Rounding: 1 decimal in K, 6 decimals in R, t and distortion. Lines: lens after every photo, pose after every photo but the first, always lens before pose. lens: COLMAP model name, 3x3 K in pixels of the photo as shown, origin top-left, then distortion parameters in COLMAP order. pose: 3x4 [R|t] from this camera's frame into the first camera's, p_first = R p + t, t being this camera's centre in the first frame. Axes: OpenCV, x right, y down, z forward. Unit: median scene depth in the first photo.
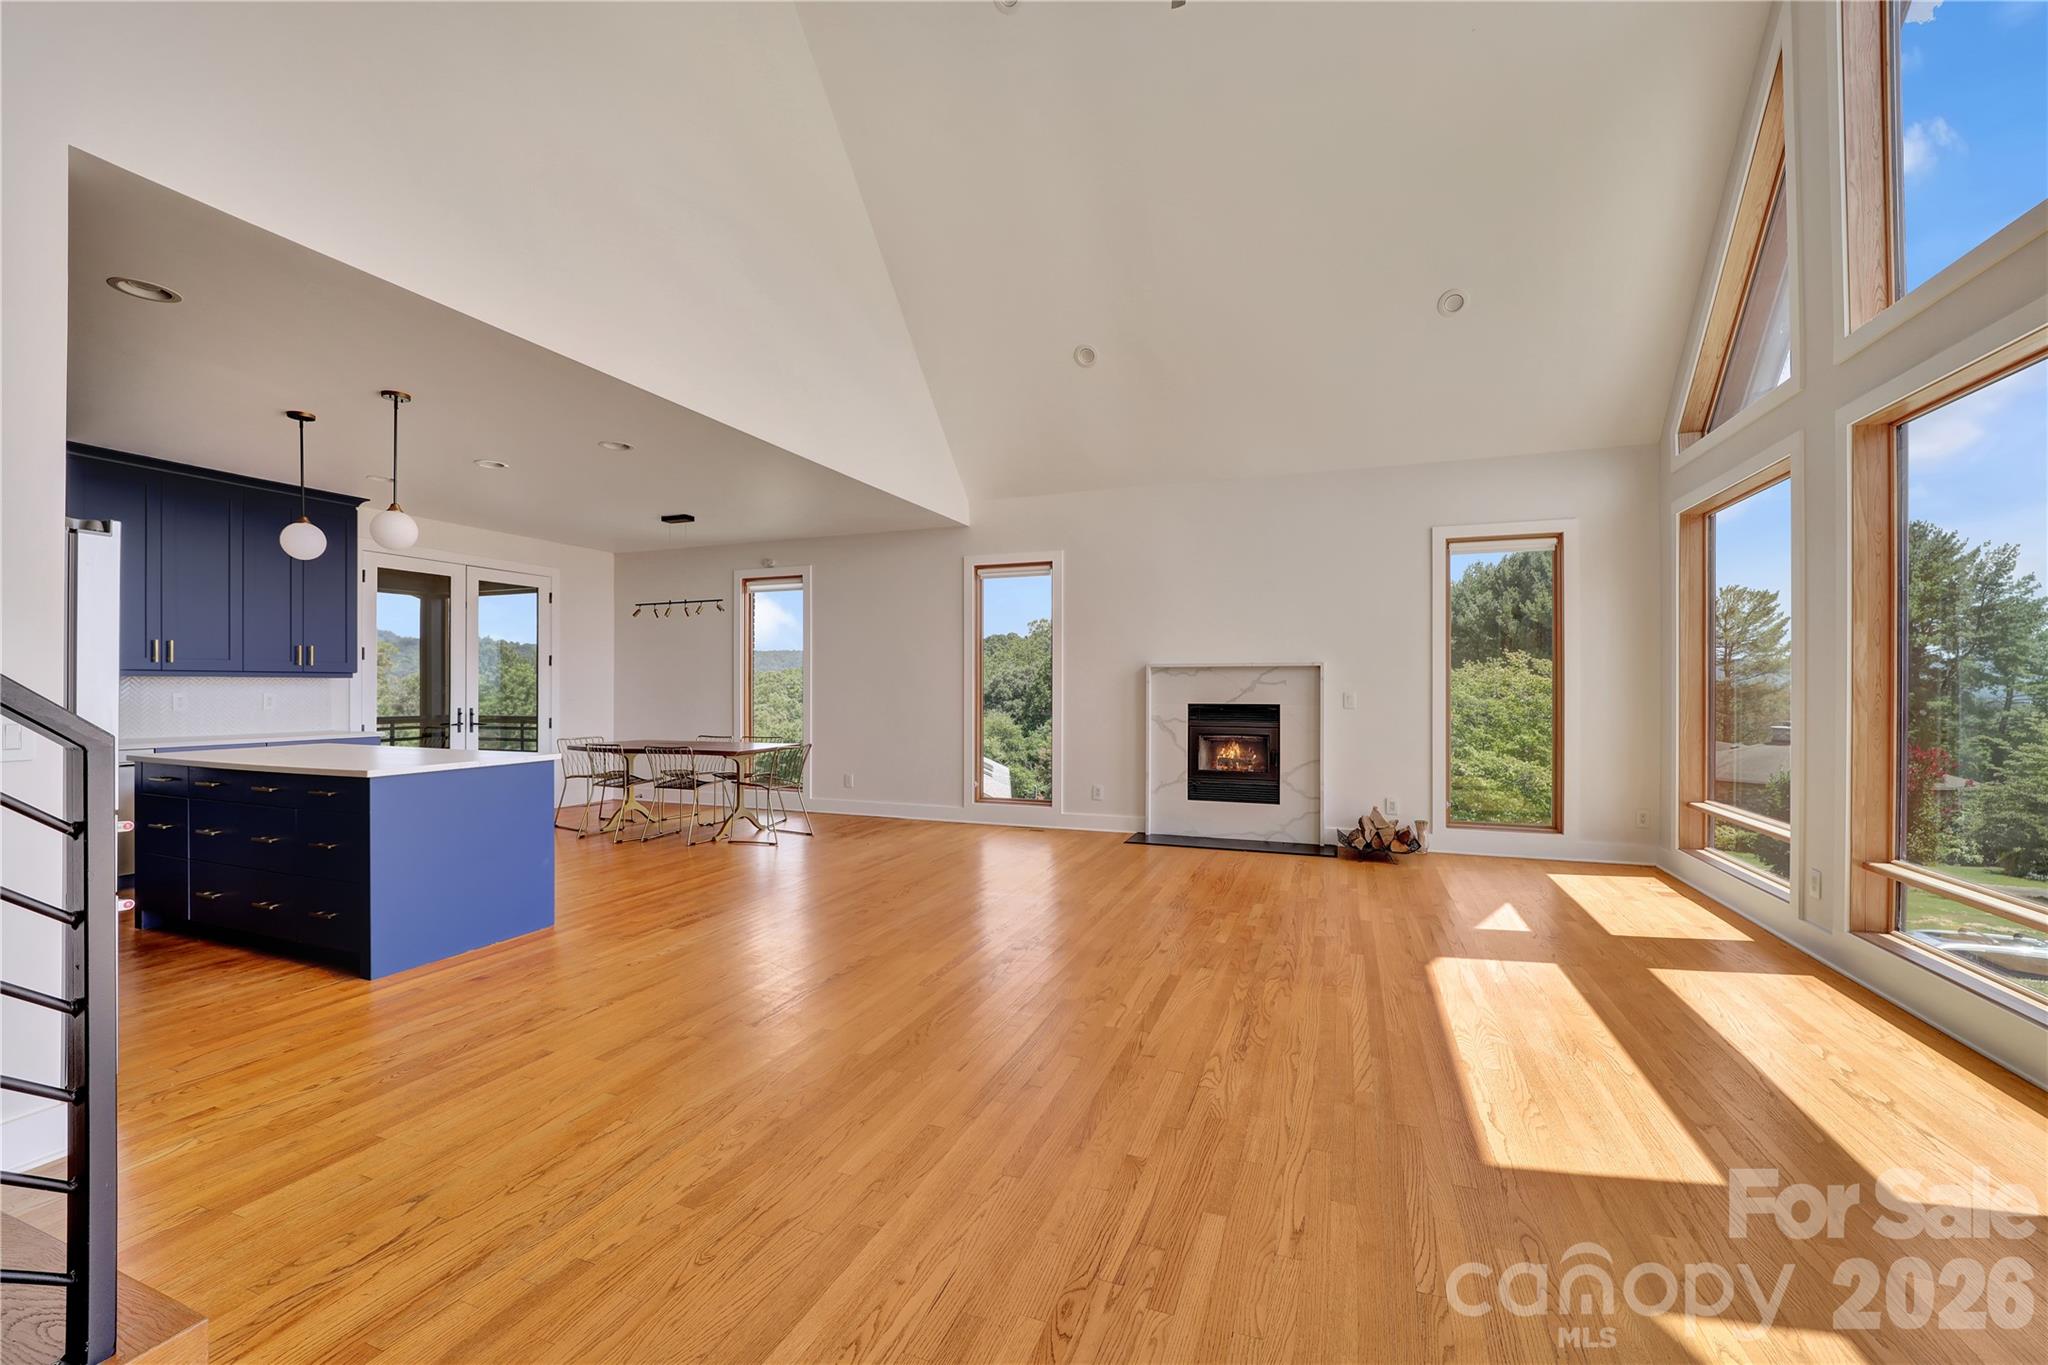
lens RADIAL K [[851.5, 0, 972.0], [0, 851.5, 689.9], [0, 0, 1]] dist [-0.038337, 0.000241]
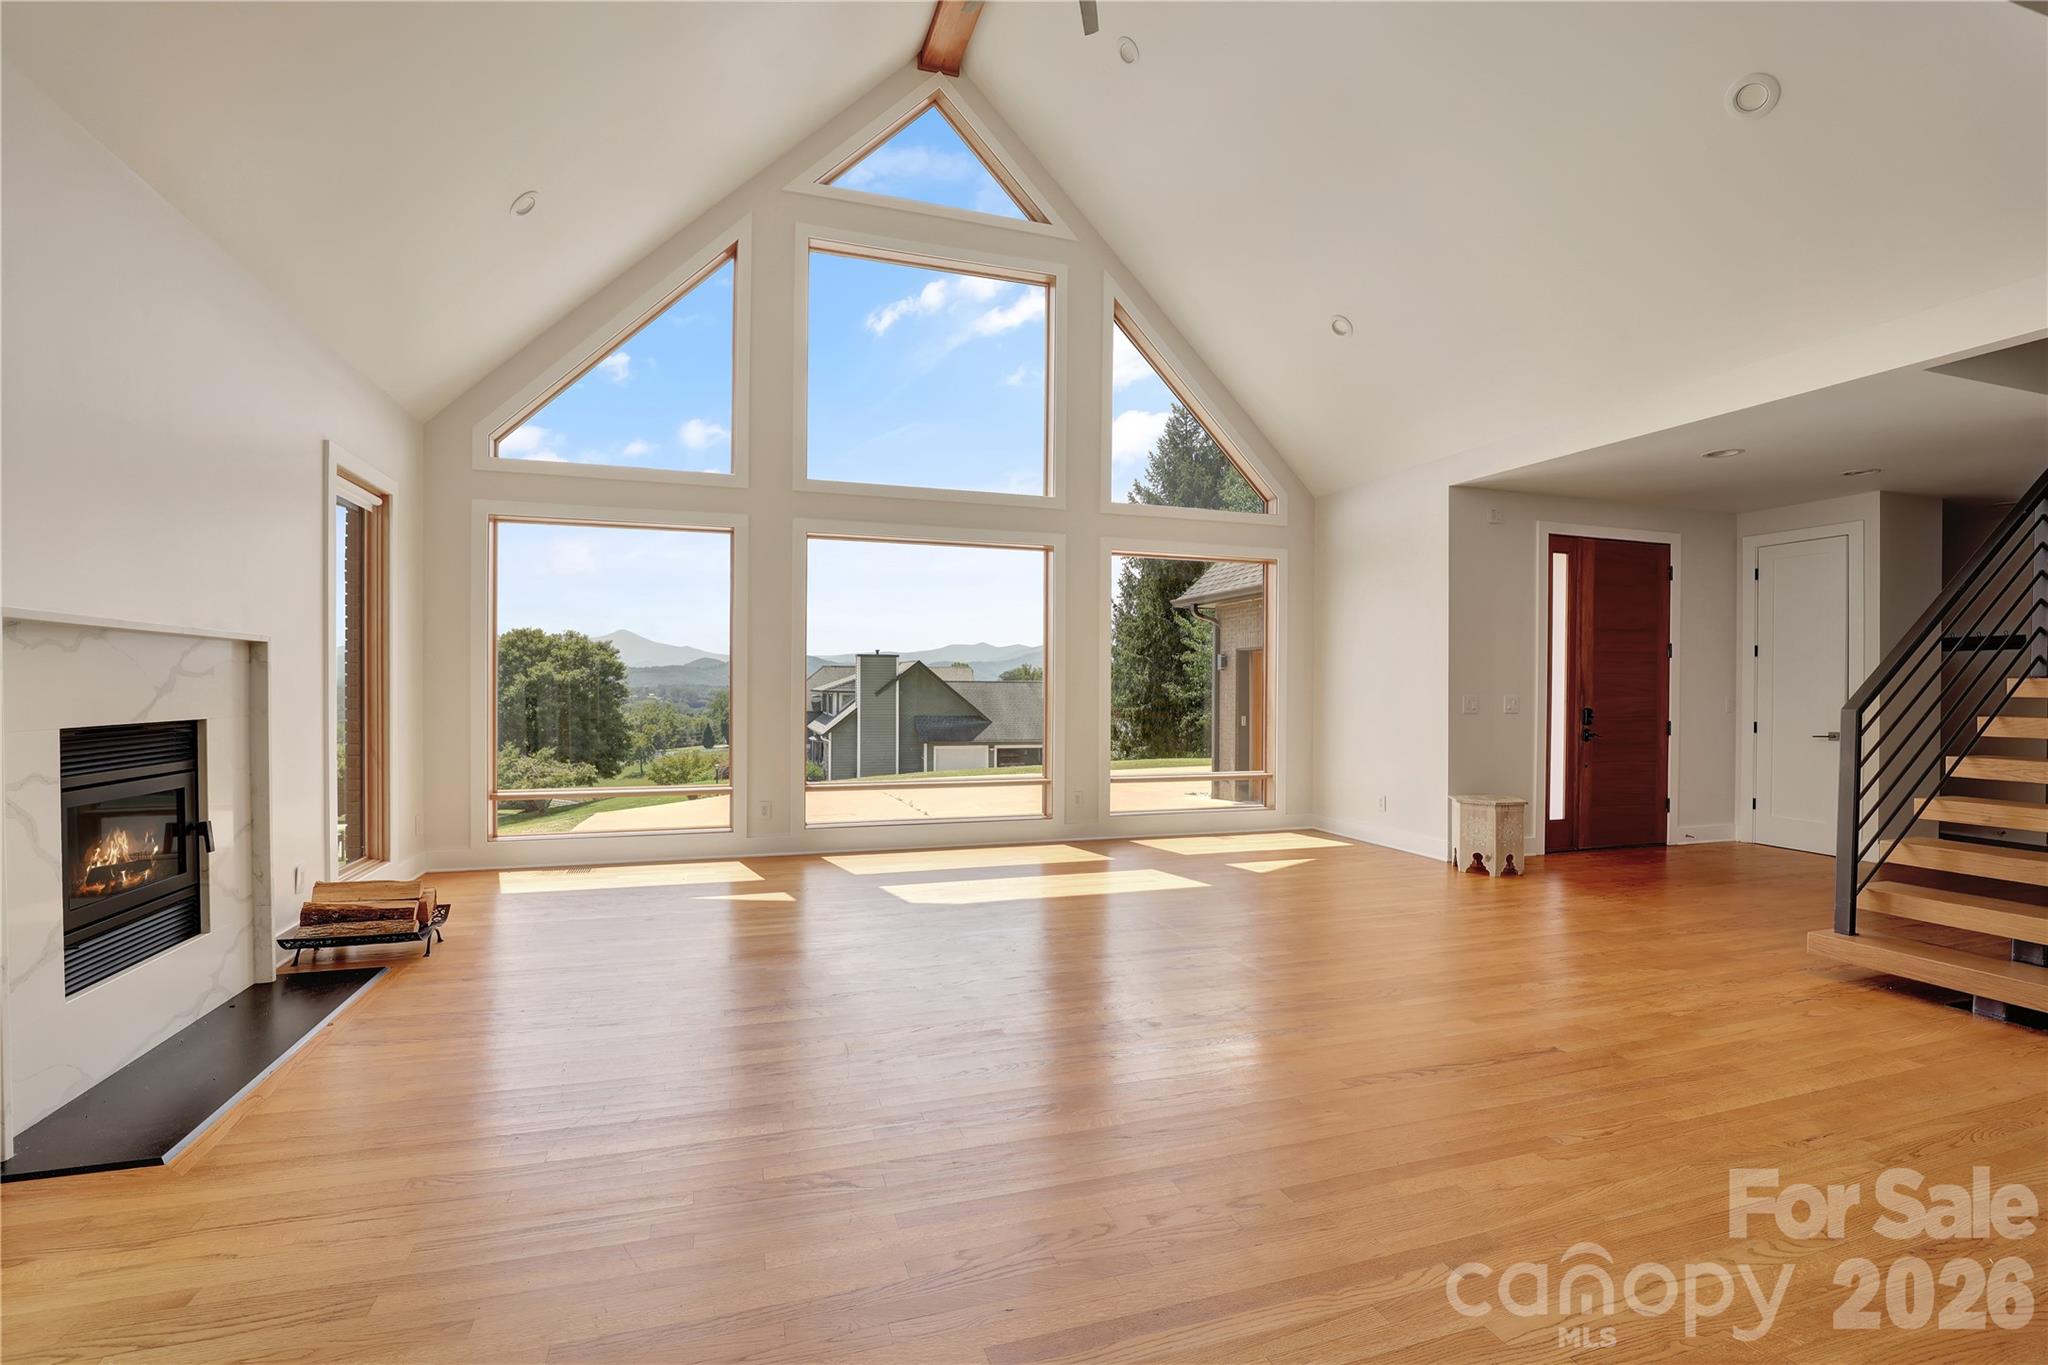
lens RADIAL K [[851.5, 0, 972.0], [0, 851.5, 689.9], [0, 0, 1]] dist [-0.038337, 0.000241]
pose [[-0.631925, -0.008943, 0.774978, -0.260301], [-0.005167, 0.999960, 0.007325, -0.004435], [-0.775012, 0.000624, -0.631946, 0.956121]]
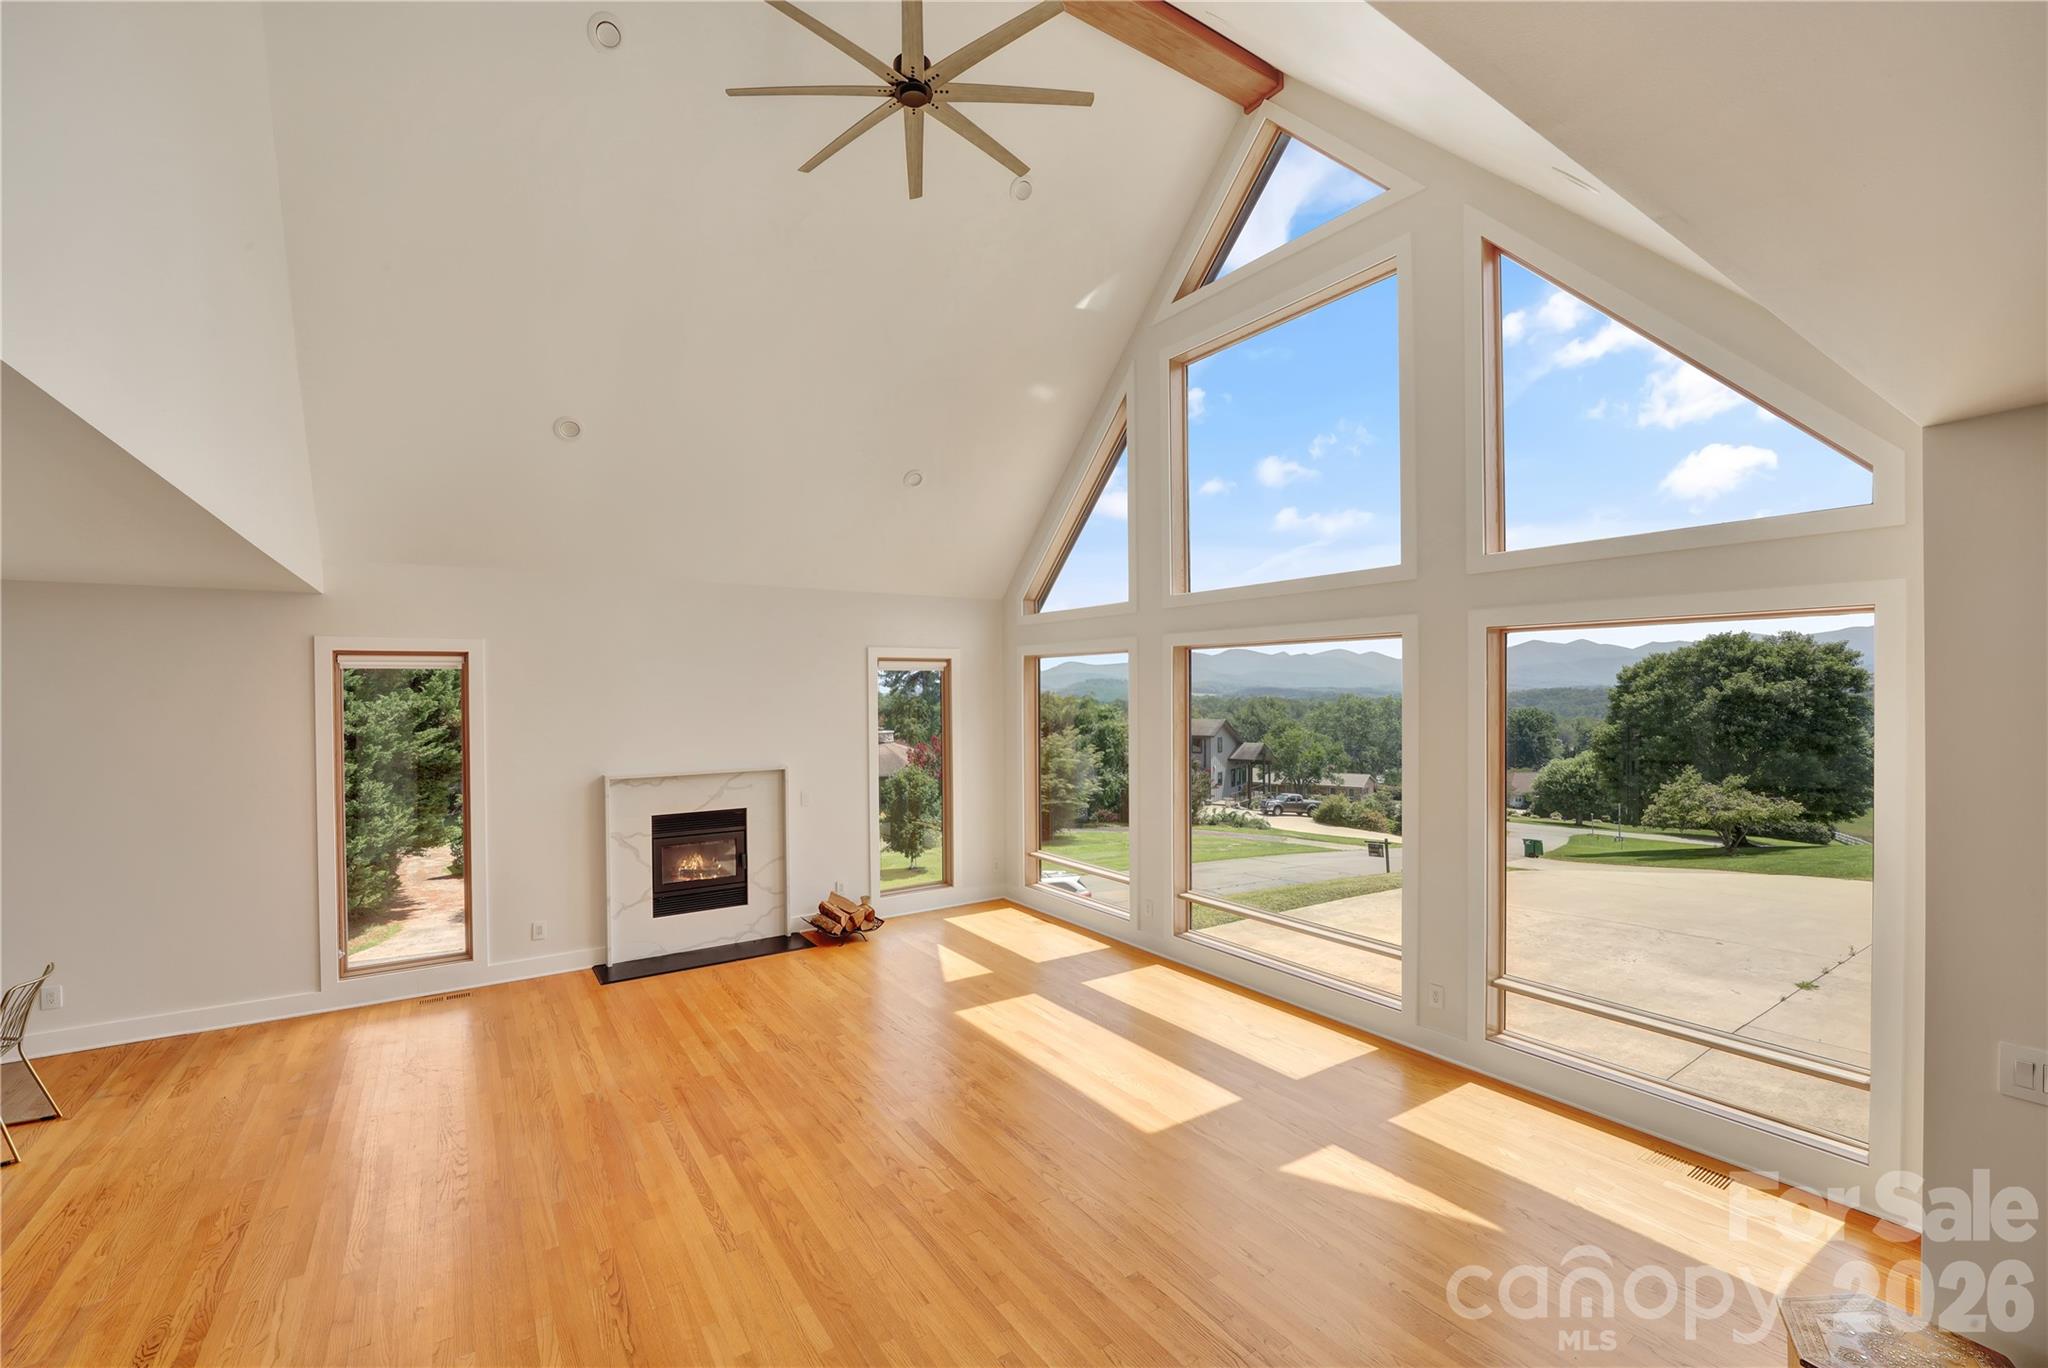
lens RADIAL K [[875.6, 0, 1038.5], [0, 875.6, 693.7], [0, 0, 1]] dist [-0.017475, -0.000003]
pose [[0.533832, -0.011066, 0.845518, -0.344396], [0.011471, 0.999917, 0.005845, -0.124193], [-0.845513, 0.006579, 0.533915, 0.129045]]
